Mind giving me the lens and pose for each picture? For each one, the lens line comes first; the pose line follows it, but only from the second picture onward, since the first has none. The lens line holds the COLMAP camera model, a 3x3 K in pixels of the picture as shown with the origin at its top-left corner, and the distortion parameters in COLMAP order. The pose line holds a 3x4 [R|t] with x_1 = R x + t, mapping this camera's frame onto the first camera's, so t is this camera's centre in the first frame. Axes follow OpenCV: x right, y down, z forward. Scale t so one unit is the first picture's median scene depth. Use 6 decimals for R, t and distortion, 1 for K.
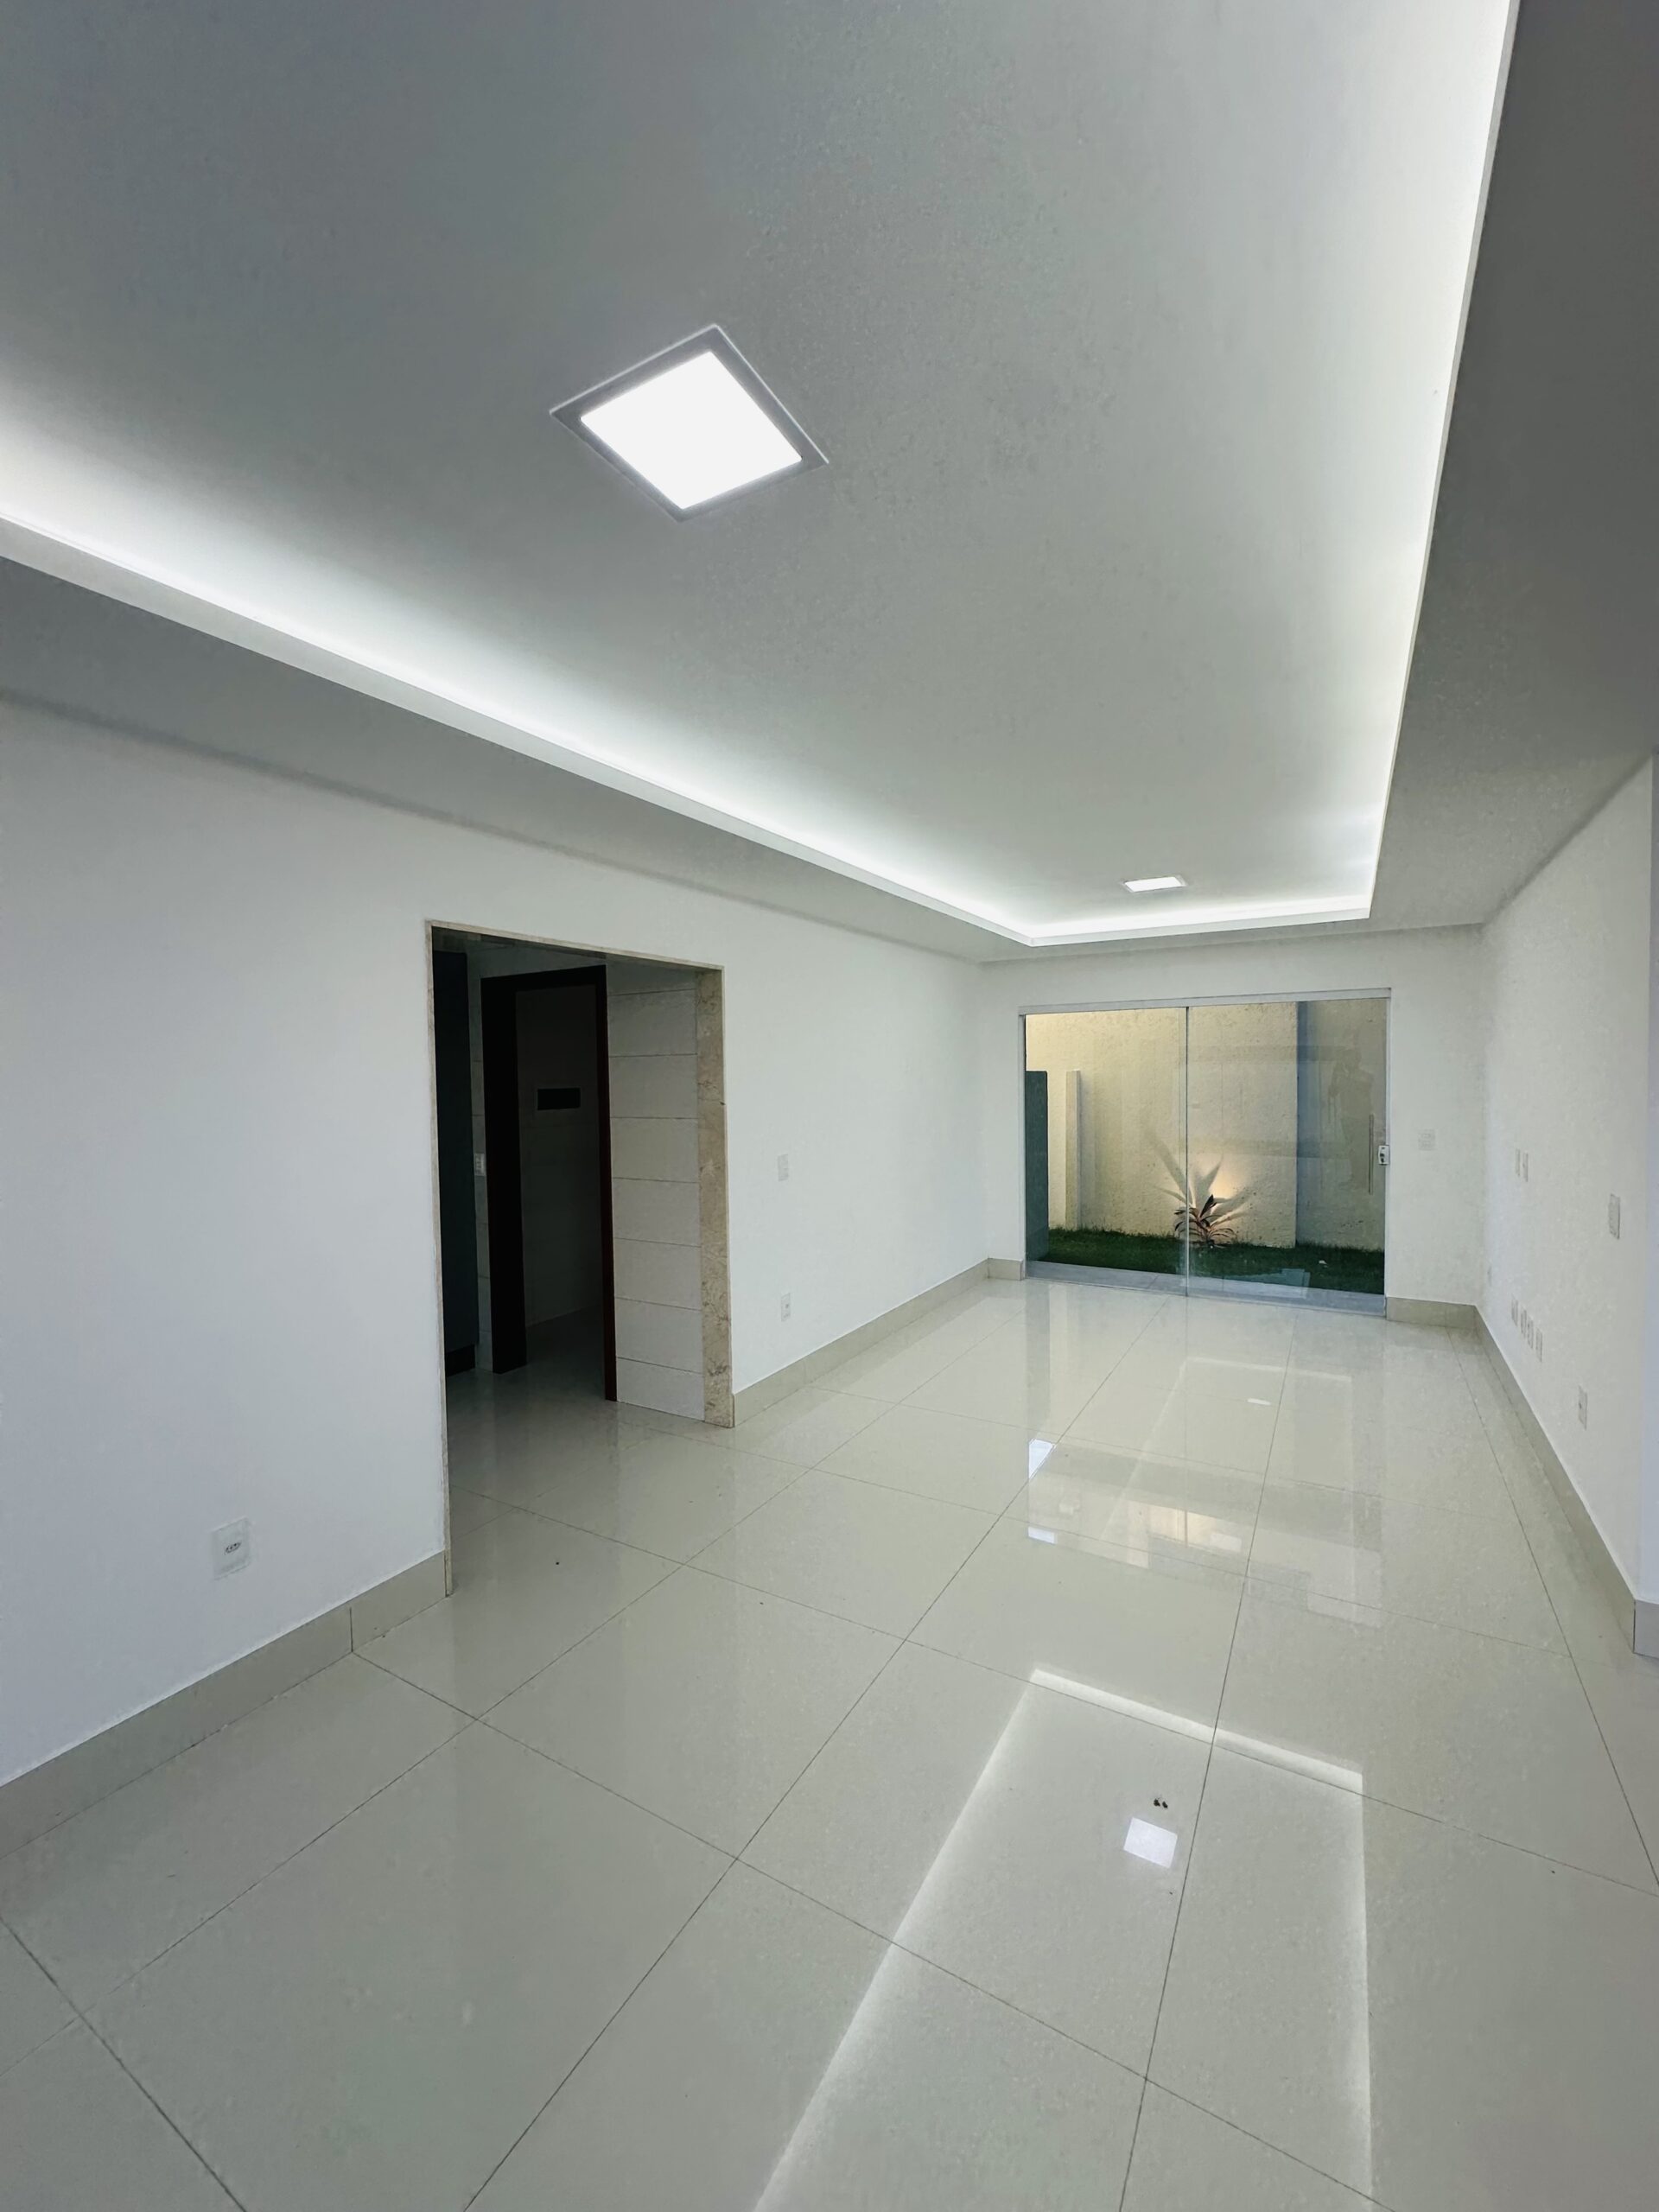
lens RADIAL K [[886.4, 0, 830.7], [0, 886.4, 1103.6], [0, 0, 1]] dist [-0.006359, 0.000274]
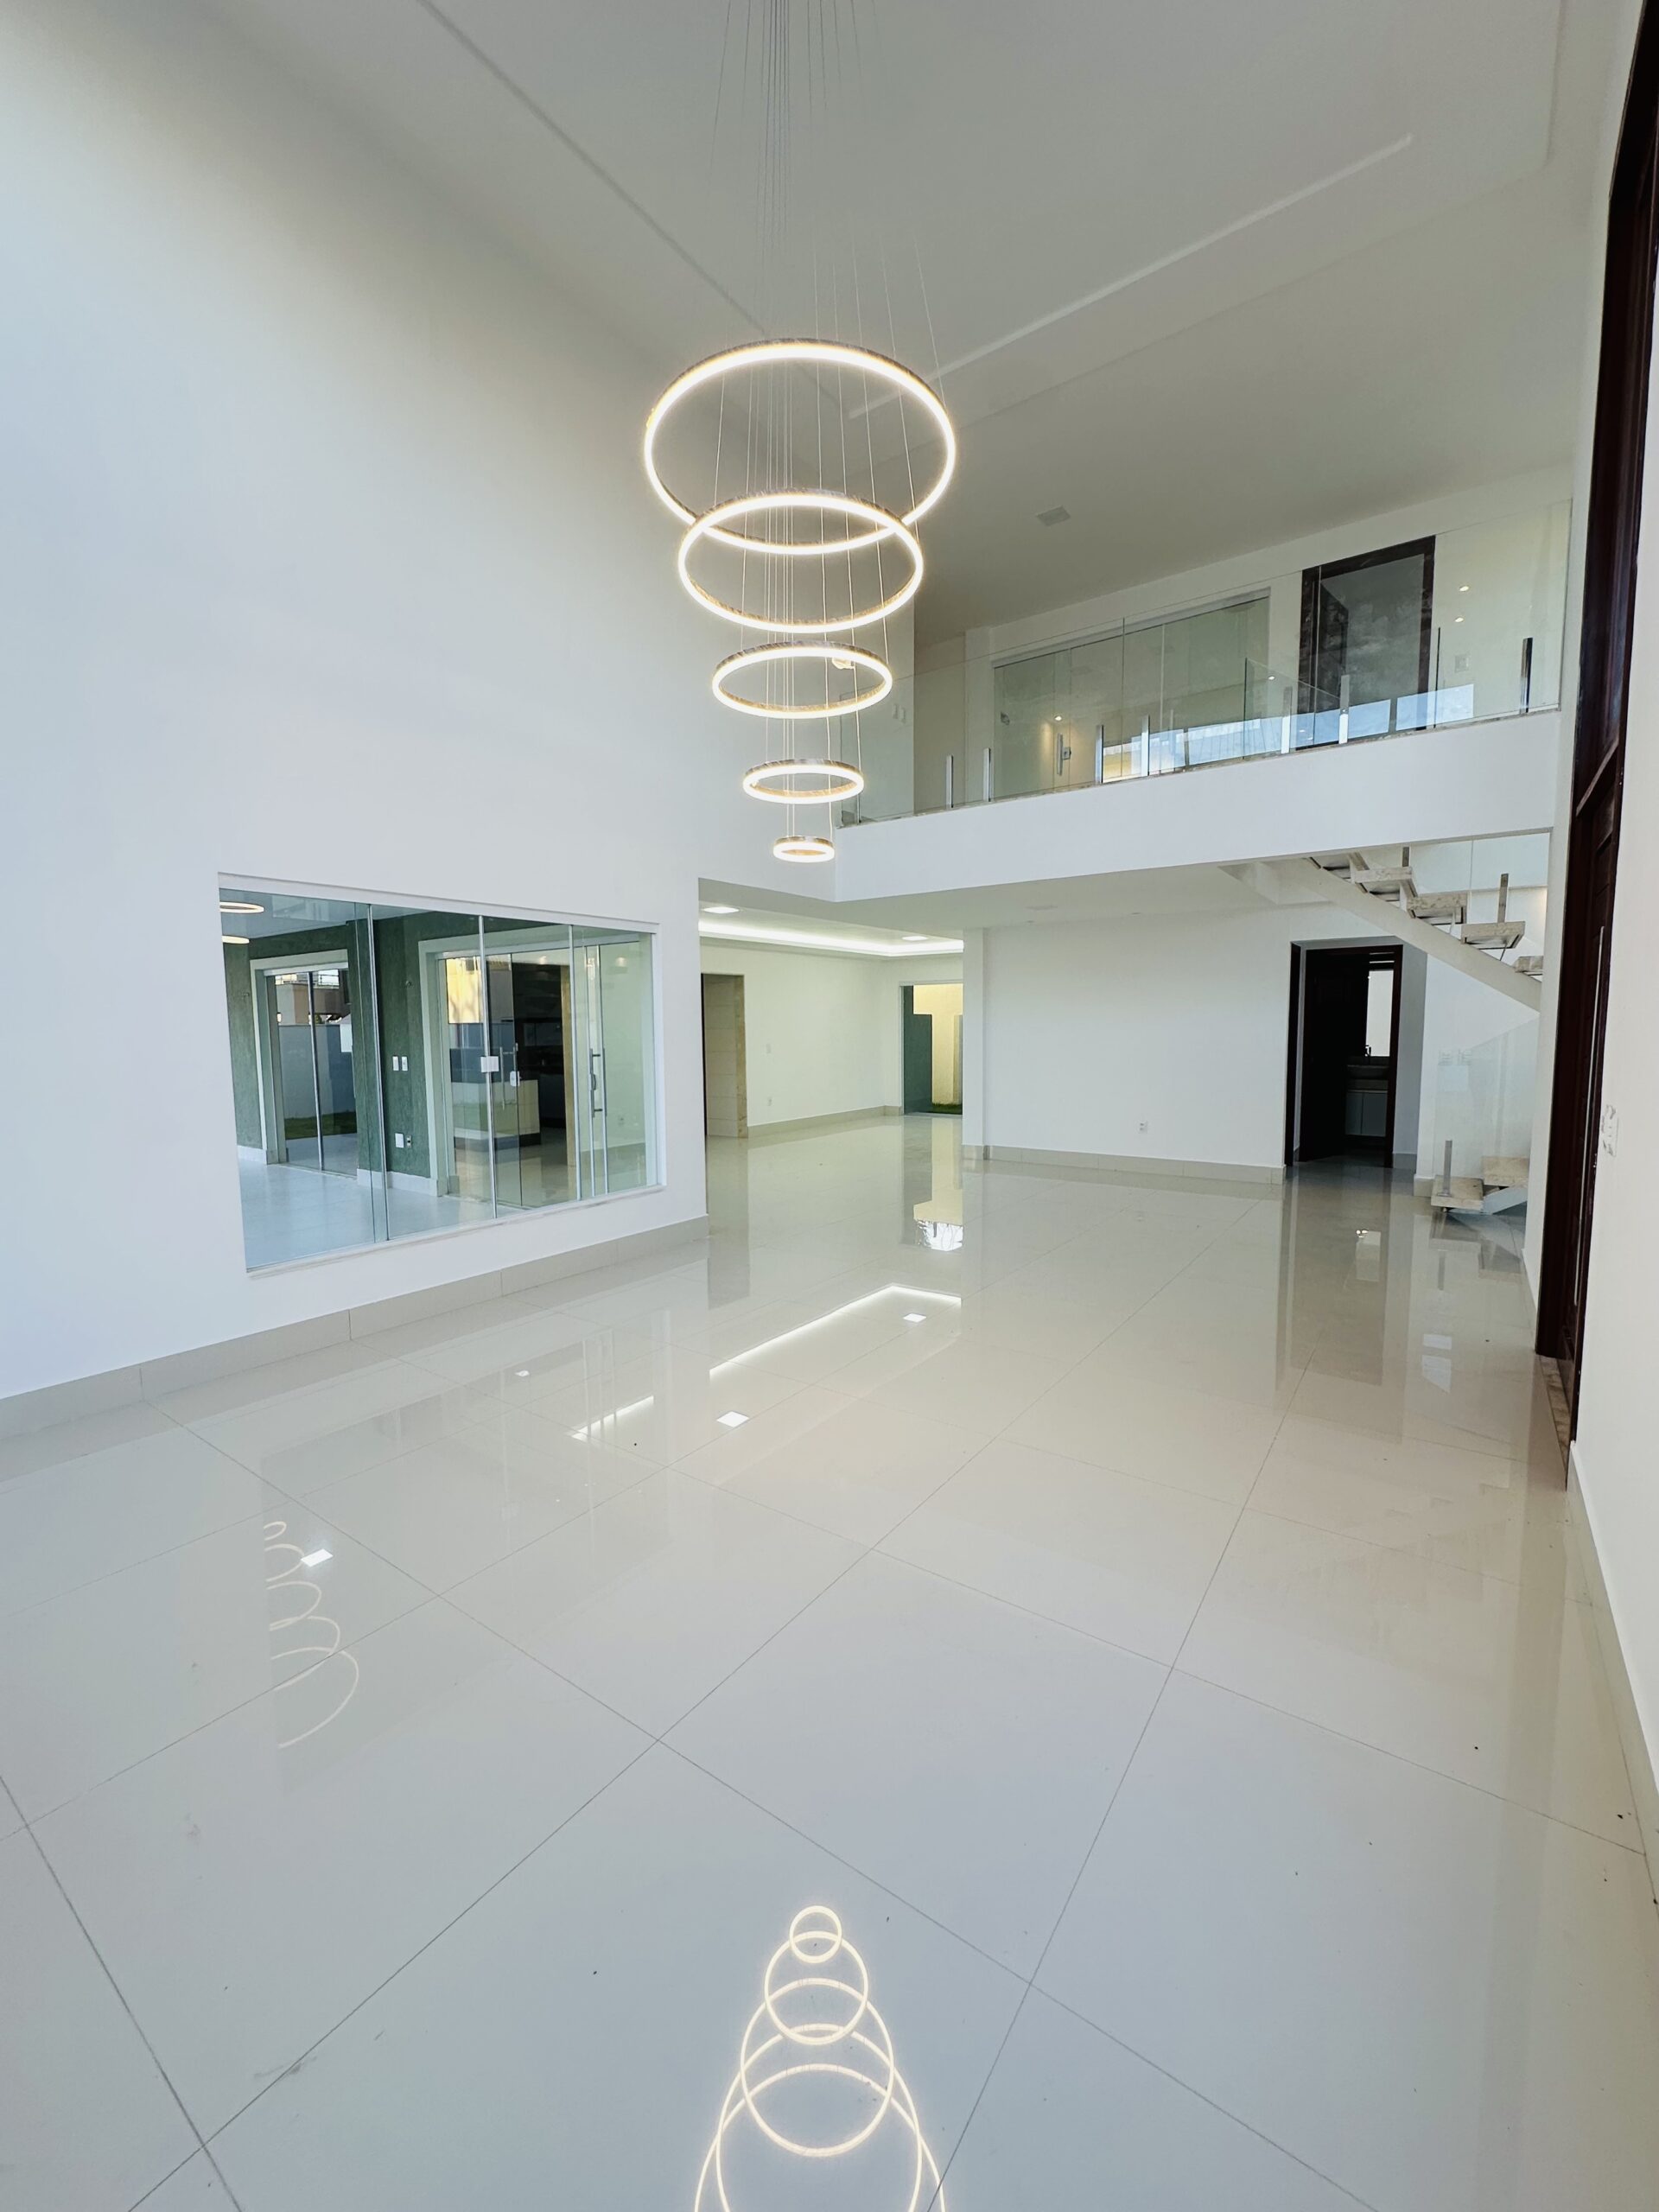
lens RADIAL K [[886.4, 0, 830.7], [0, 886.4, 1103.6], [0, 0, 1]] dist [-0.006359, 0.000274]
pose [[0.995862, 0.017286, -0.089217, 0.318875], [-0.011828, 0.998047, 0.061343, 0.062243], [0.090103, -0.060034, 0.994121, -1.405782]]
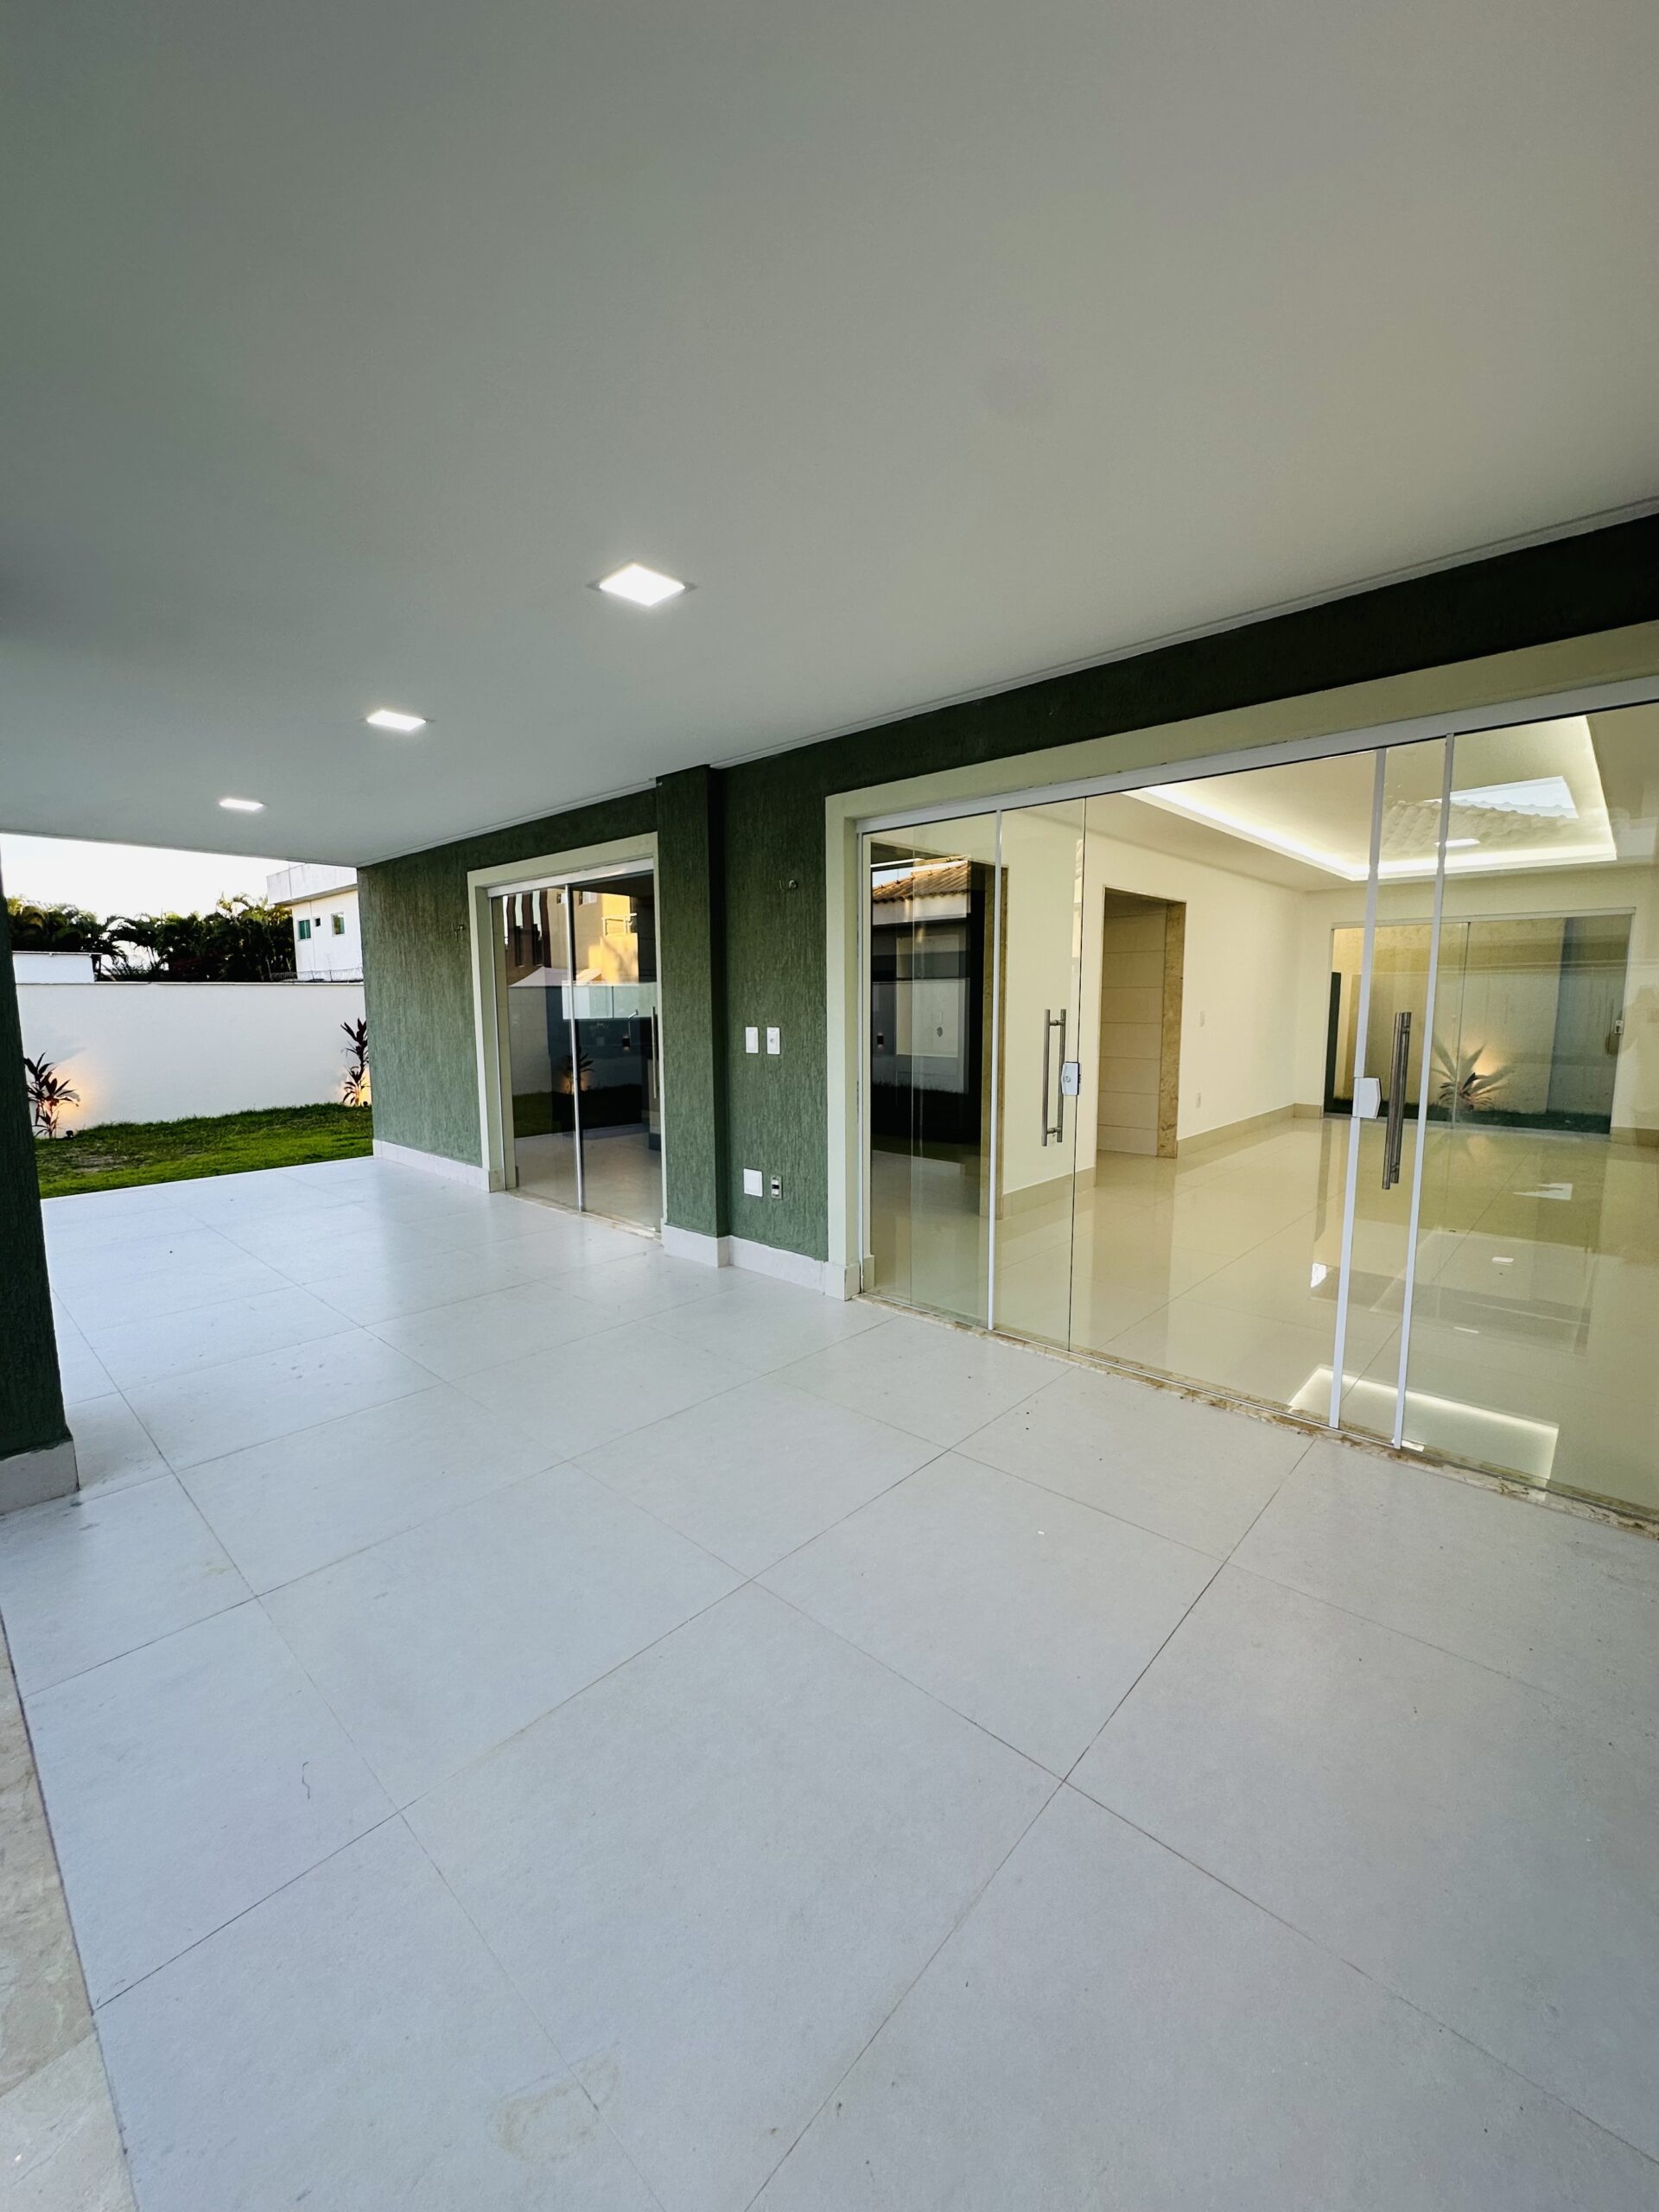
lens RADIAL K [[886.4, 0, 830.7], [0, 886.4, 1103.6], [0, 0, 1]] dist [-0.006359, 0.000274]
pose [[0.976790, 0.039705, -0.210487, -0.335950], [-0.019980, 0.995274, 0.095024, 0.075182], [0.213265, -0.088613, 0.972968, -0.720564]]
